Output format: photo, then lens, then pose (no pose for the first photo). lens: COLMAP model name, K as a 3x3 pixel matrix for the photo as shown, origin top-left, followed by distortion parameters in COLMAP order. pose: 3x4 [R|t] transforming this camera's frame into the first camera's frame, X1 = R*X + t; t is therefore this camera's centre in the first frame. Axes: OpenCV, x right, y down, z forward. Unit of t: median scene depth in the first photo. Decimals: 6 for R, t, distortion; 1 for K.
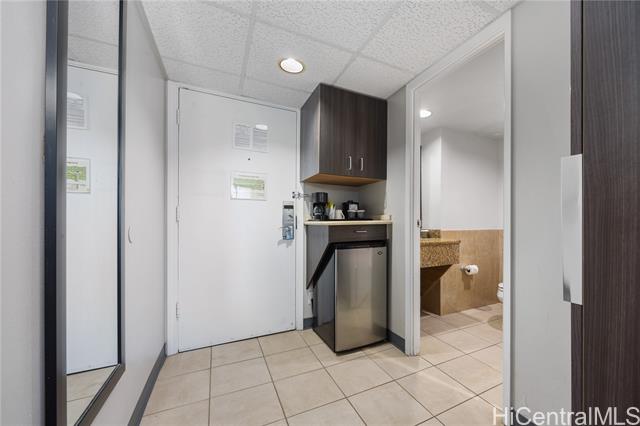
lens RADIAL K [[263.5, 0, 358.3], [0, 263.5, 222.6], [0, 0, 1]] dist [-0.000679, 0.000306]
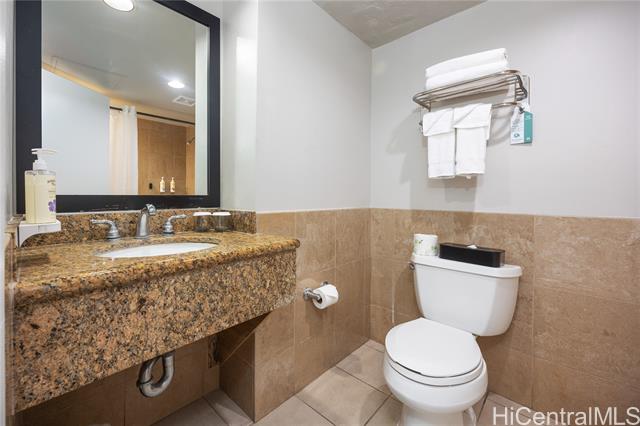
lens RADIAL K [[263.5, 0, 289.6], [0, 263.5, 198.2], [0, 0, 1]] dist [-0.000679, 0.000306]
pose [[0.962468, 0.001148, 0.271392, 0.244232], [-0.003308, 0.999966, 0.007503, 0.002117], [-0.271374, -0.008119, 0.962440, 0.572912]]
